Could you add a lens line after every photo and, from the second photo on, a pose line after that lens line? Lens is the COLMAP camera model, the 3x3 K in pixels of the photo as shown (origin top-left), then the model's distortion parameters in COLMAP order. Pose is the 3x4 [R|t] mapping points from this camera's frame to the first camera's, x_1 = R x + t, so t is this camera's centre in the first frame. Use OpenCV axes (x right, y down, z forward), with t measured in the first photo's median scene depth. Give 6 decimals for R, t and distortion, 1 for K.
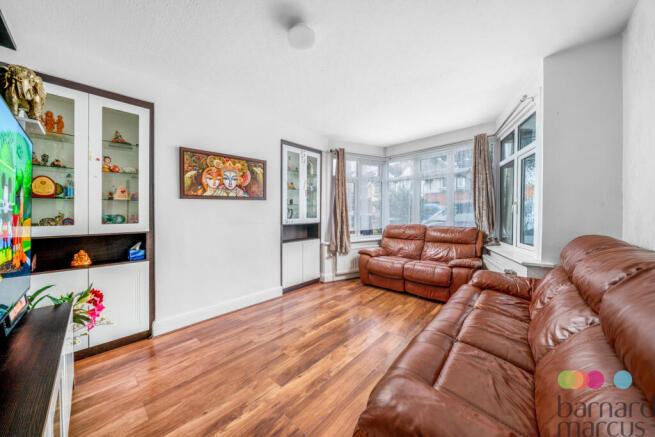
lens RADIAL K [[223.5, 0, 321.1], [0, 223.5, 214.3], [0, 0, 1]] dist [-0.007895, 0.000012]
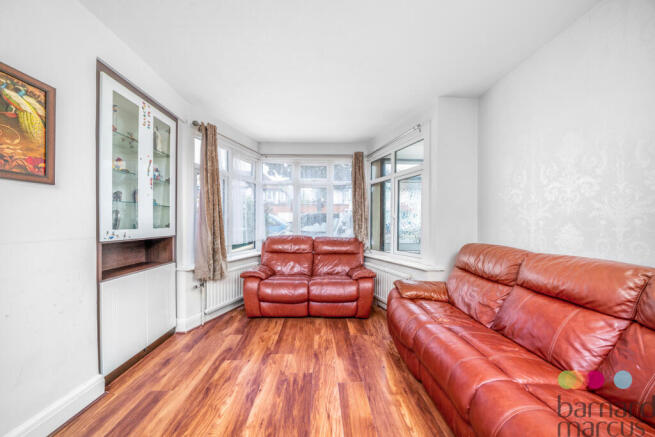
lens RADIAL K [[223.5, 0, 322.6], [0, 223.5, 227.1], [0, 0, 1]] dist [-0.007895, 0.000012]
pose [[0.720204, -0.000686, 0.693762, -0.148401], [-0.008209, 0.999921, 0.009511, 0.005528], [-0.693714, -0.012545, 0.720141, 0.315606]]
